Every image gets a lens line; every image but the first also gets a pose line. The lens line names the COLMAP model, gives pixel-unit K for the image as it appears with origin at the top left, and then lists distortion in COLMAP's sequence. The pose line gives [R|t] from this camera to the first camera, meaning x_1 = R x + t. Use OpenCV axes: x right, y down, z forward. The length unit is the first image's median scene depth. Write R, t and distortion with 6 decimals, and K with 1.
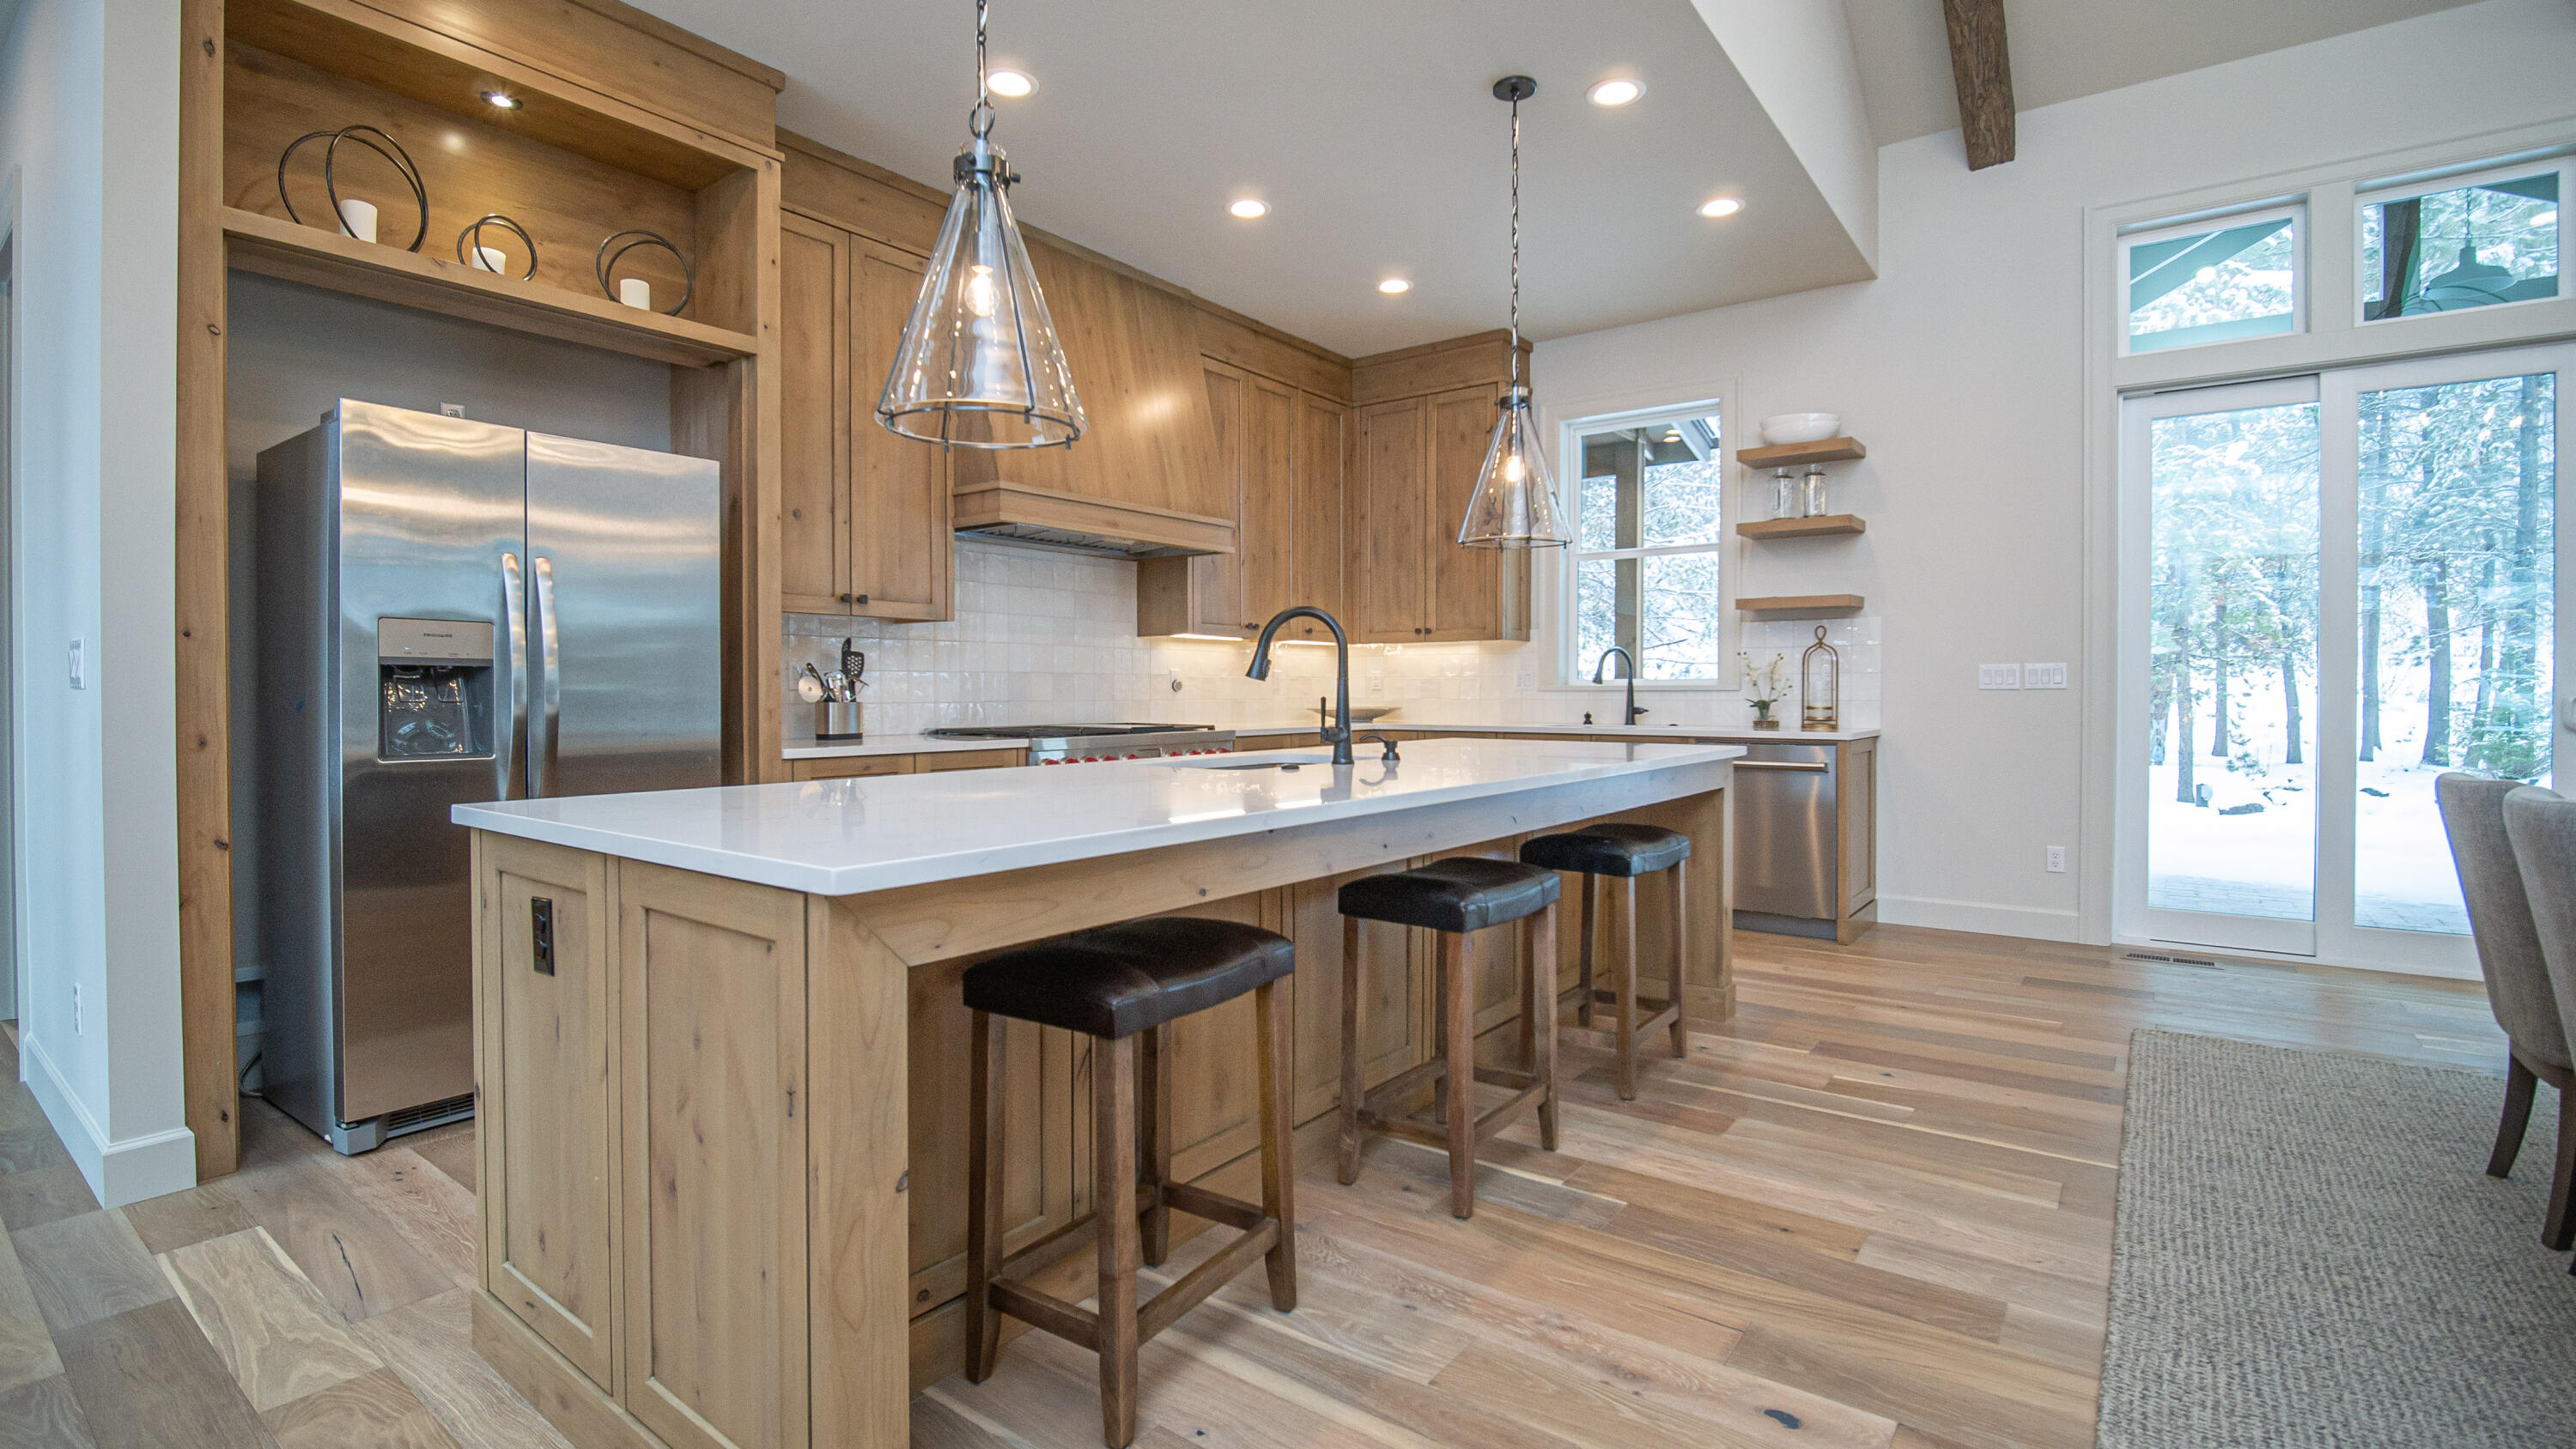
lens RADIAL K [[1165.4, 0, 1278.4], [0, 1165.4, 709.6], [0, 0, 1]] dist [-0.021616, 0.000018]
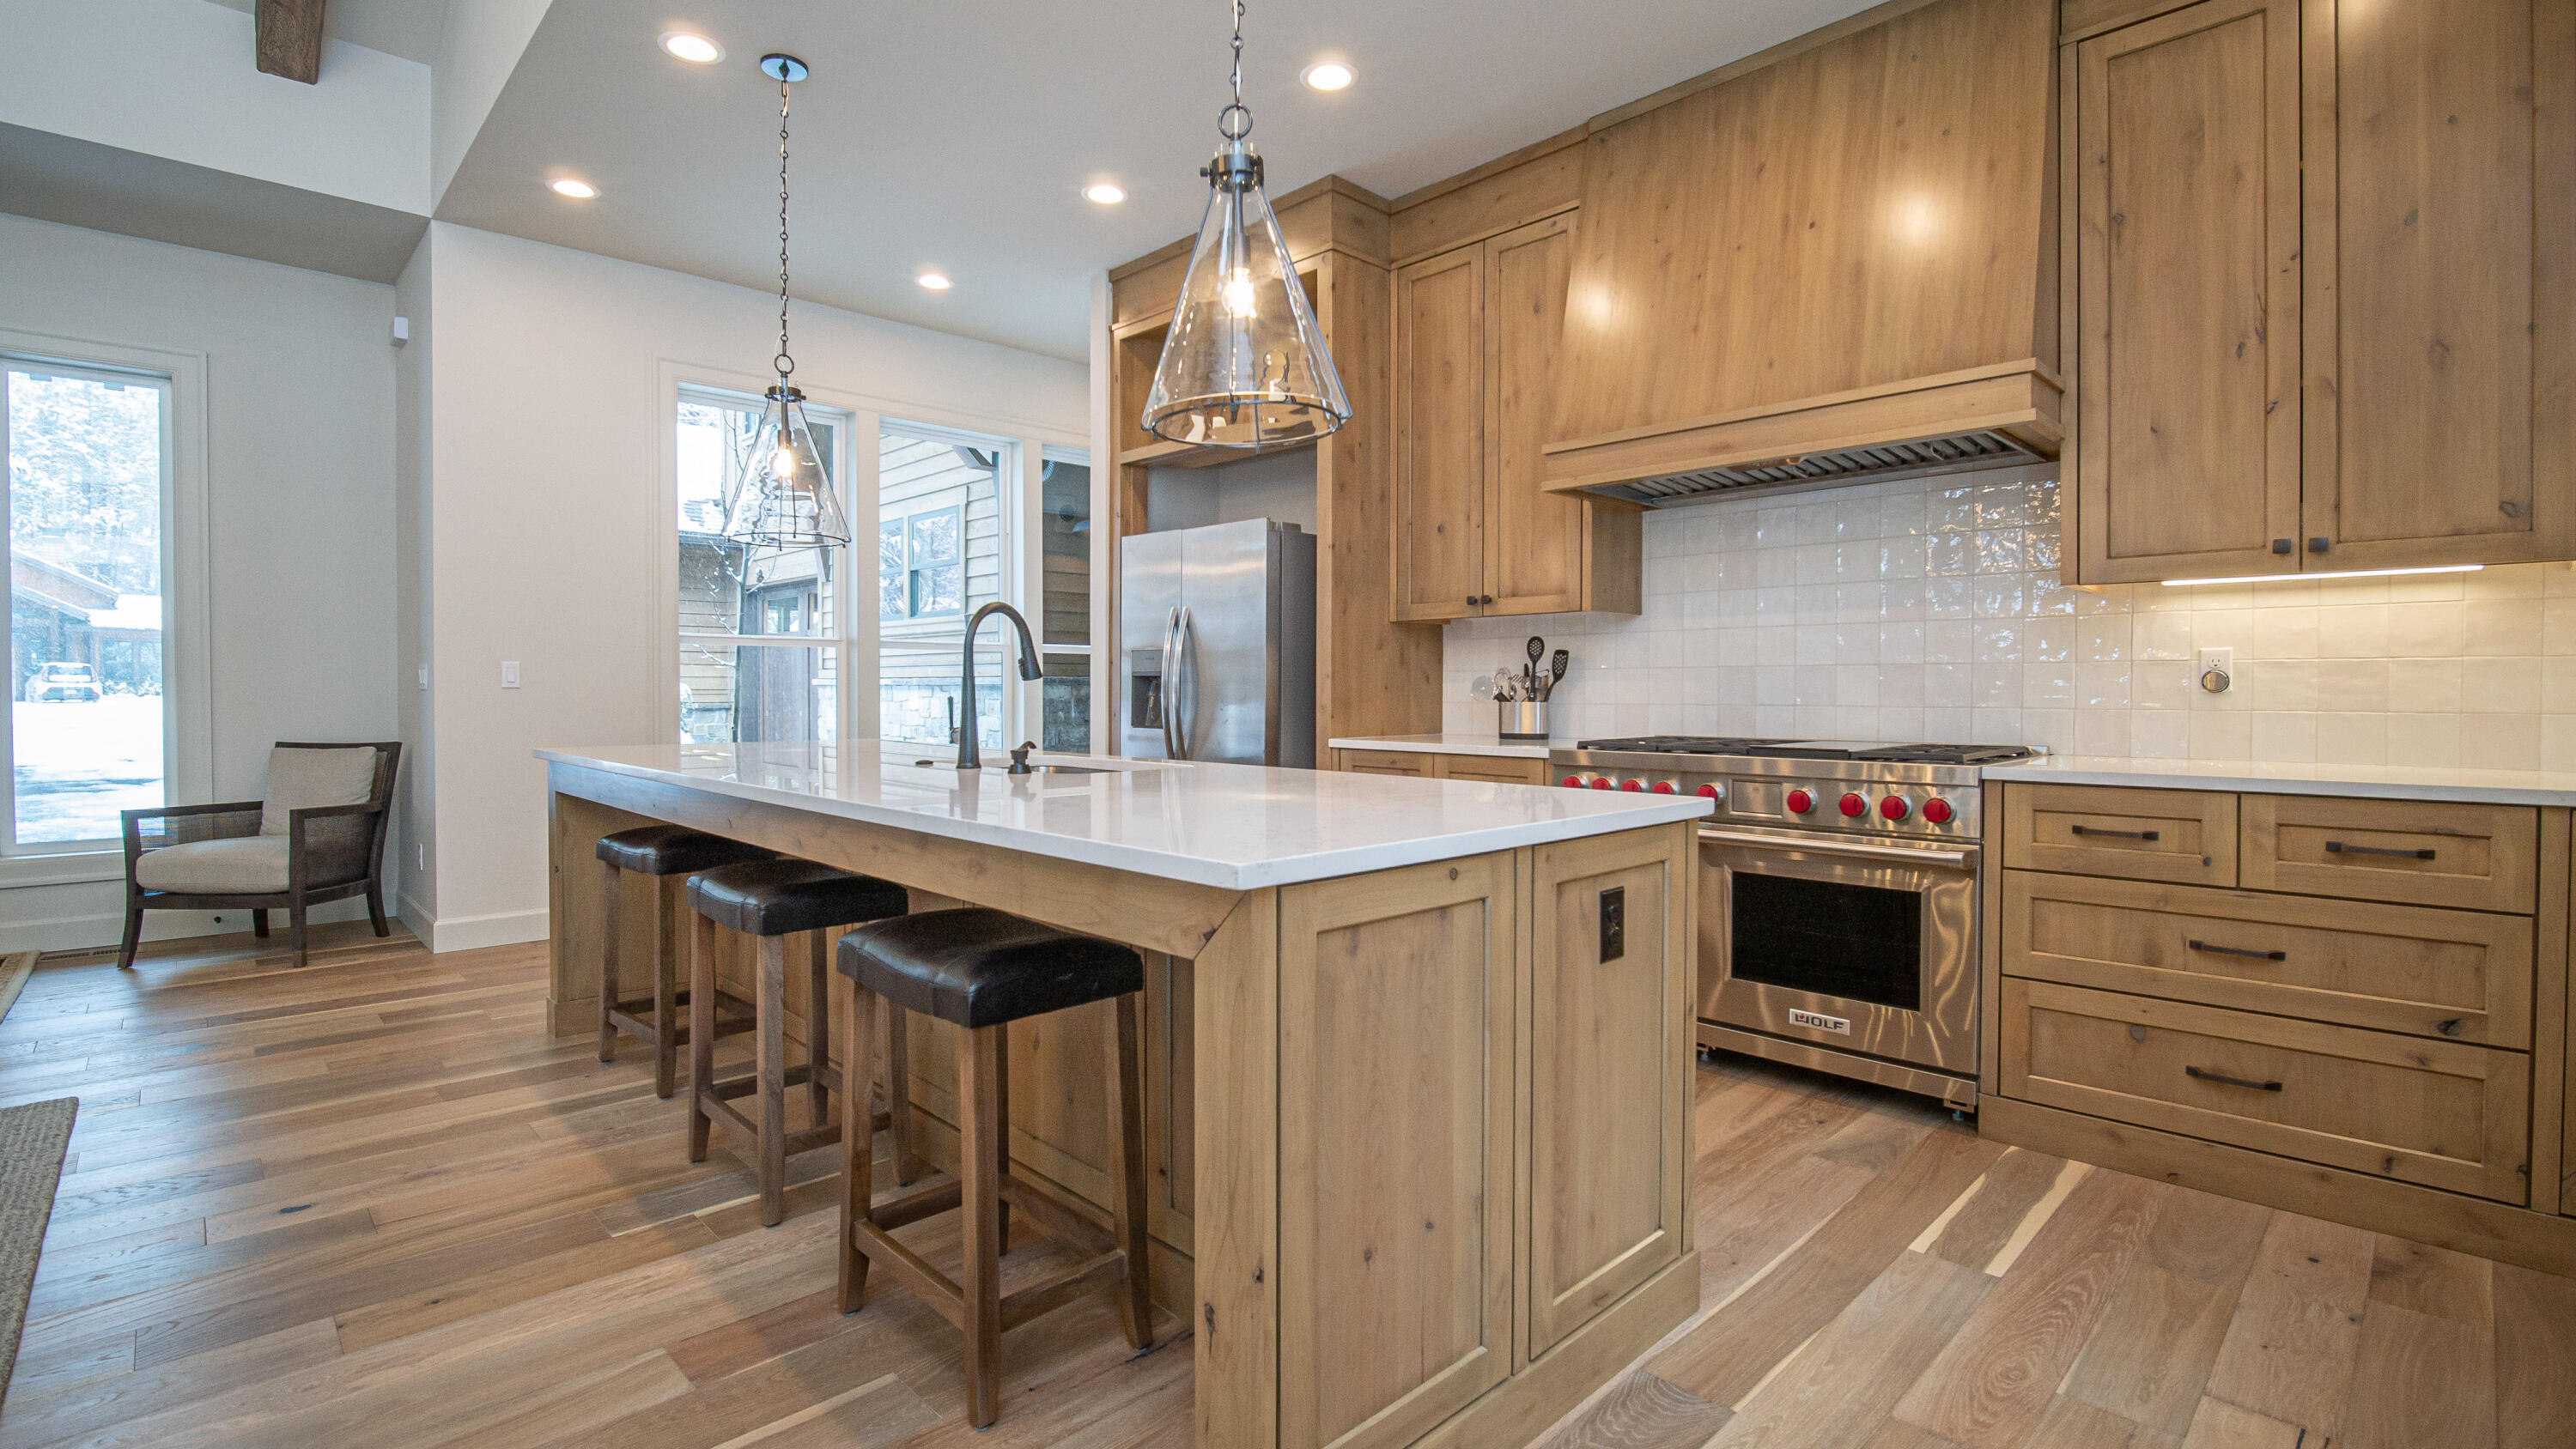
lens RADIAL K [[1165.4, 0, 1278.4], [0, 1165.4, 709.6], [0, 0, 1]] dist [-0.021616, 0.000018]
pose [[-0.151892, 0.014880, -0.988285, 0.652655], [-0.017395, 0.999692, 0.017725, -0.014457], [0.988244, 0.019884, -0.151586, 0.959433]]
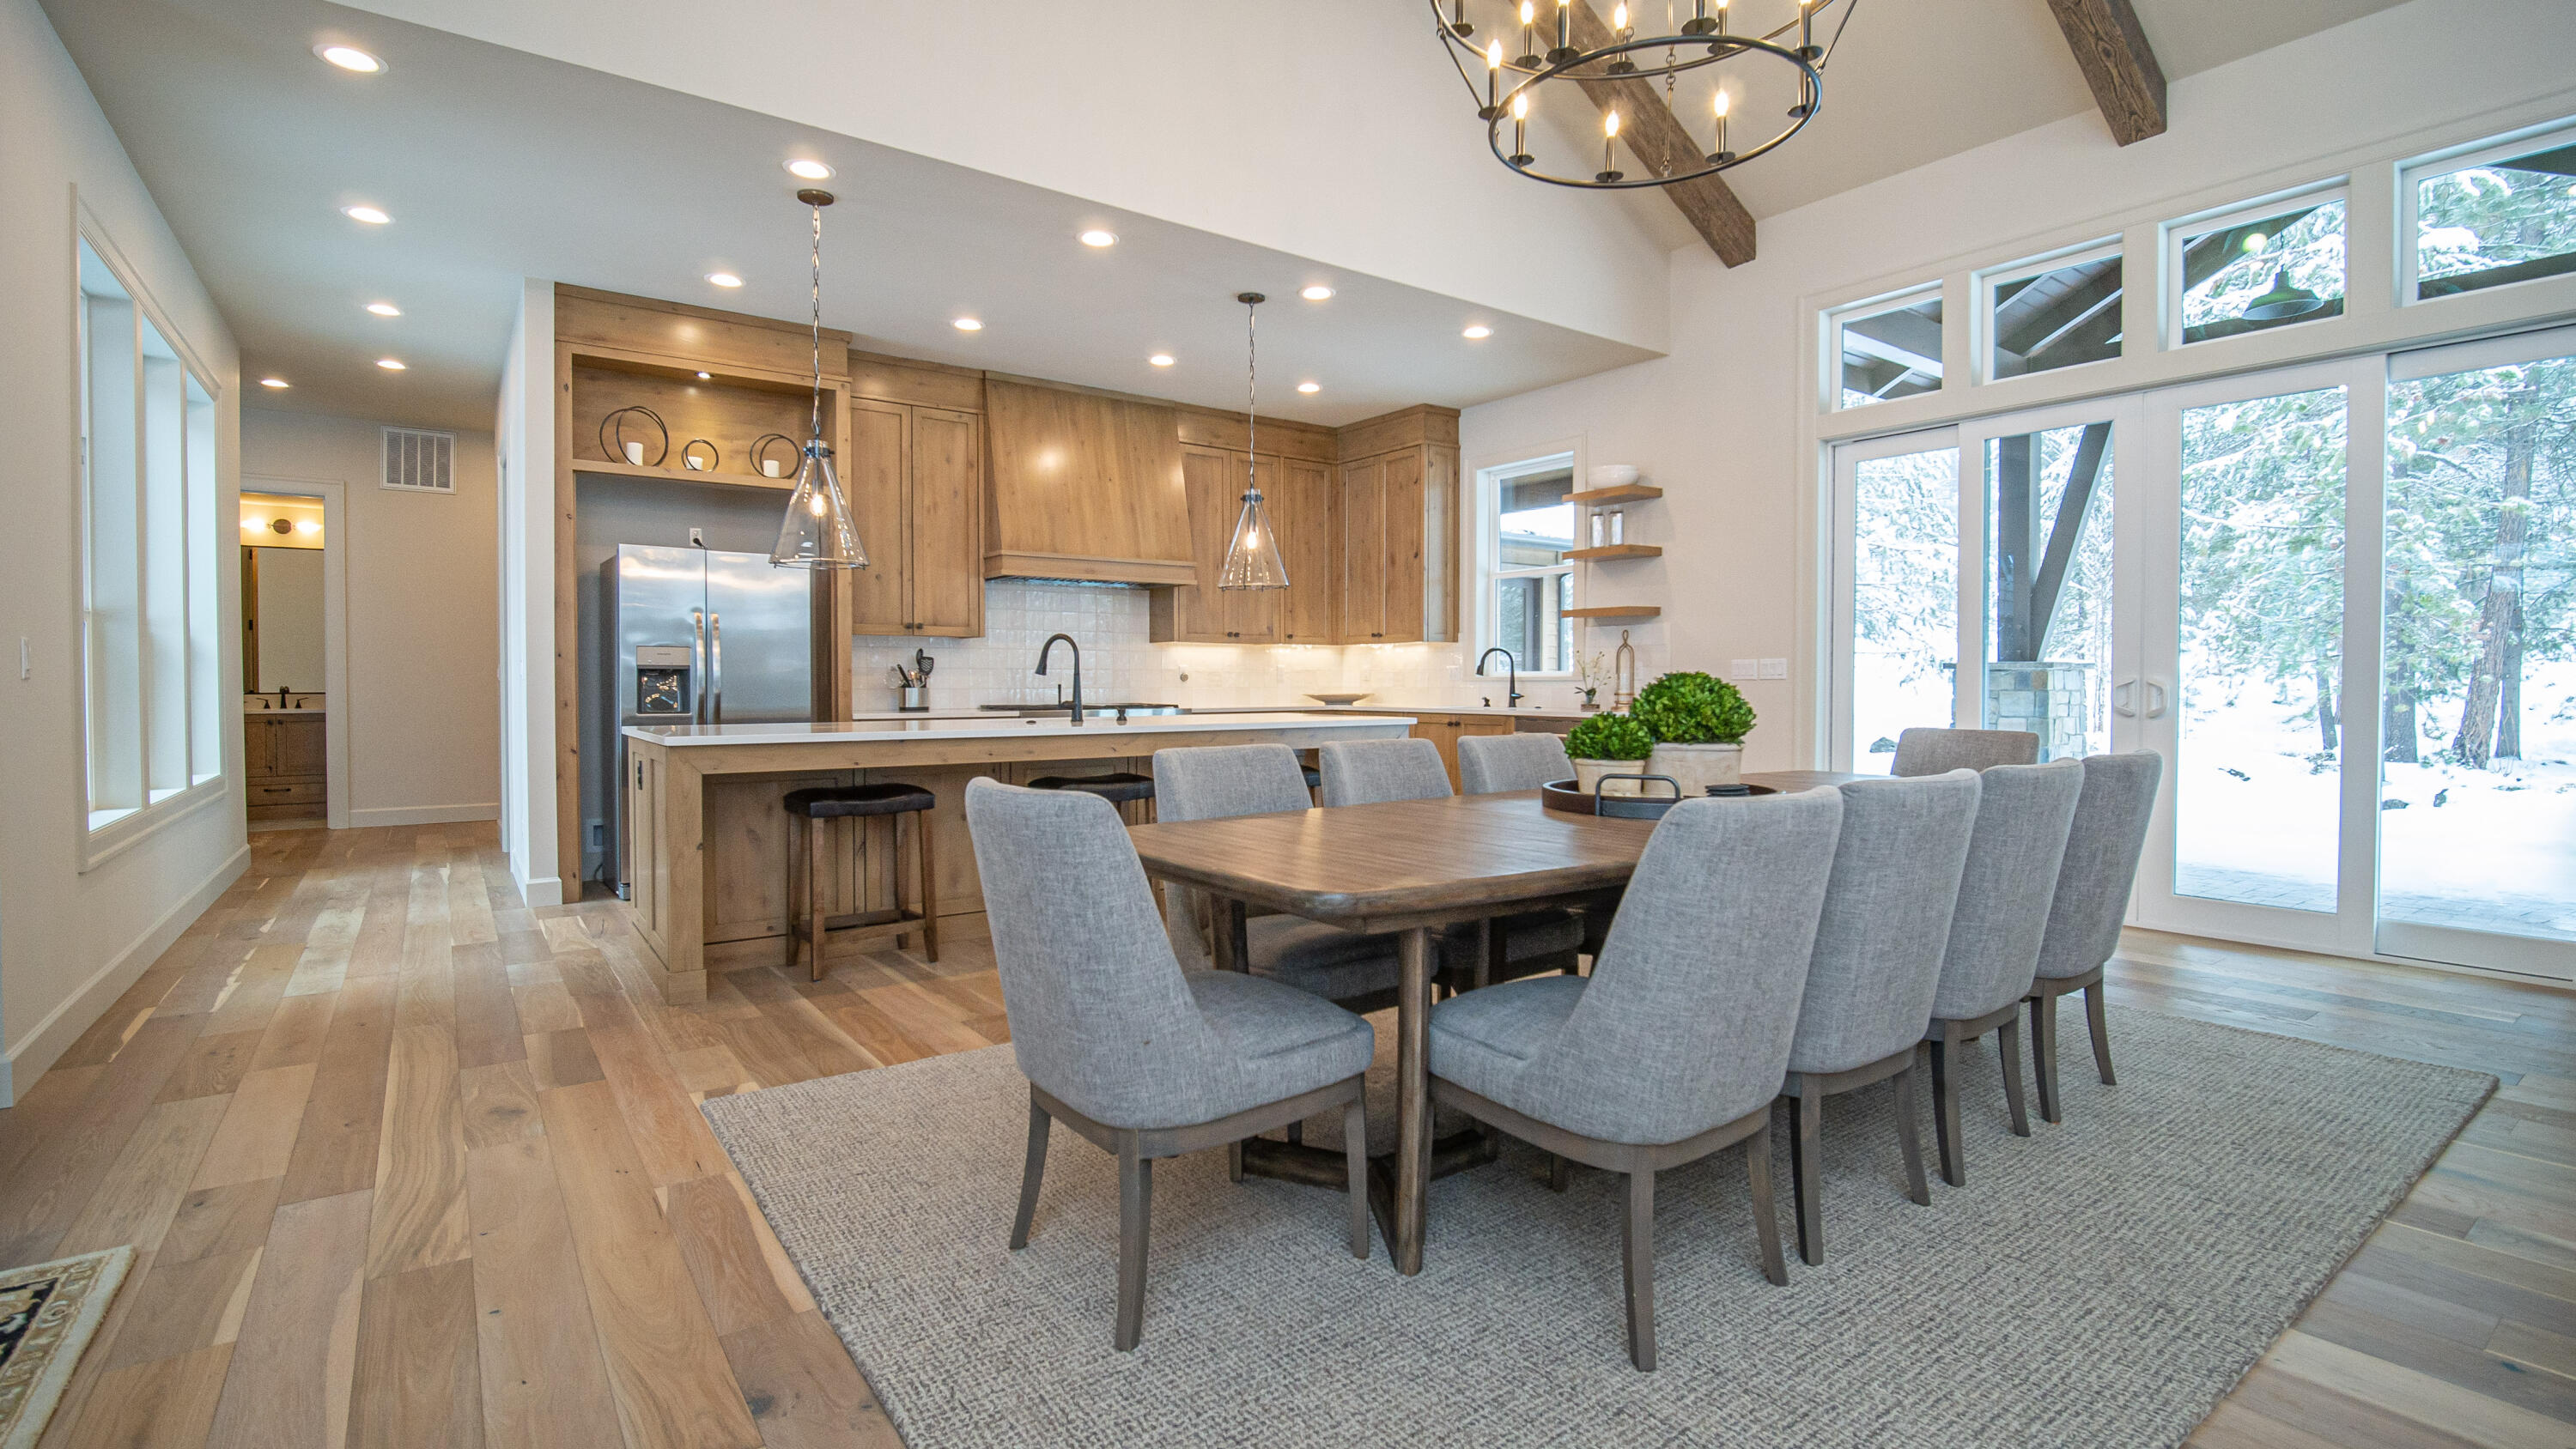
lens RADIAL K [[1165.4, 0, 1278.4], [0, 1165.4, 709.6], [0, 0, 1]] dist [-0.021616, 0.000018]
pose [[0.957225, 0.006745, -0.289265, 0.603892], [-0.004415, 0.999952, 0.008707, 0.007938], [0.289310, -0.007058, 0.957209, -0.436501]]
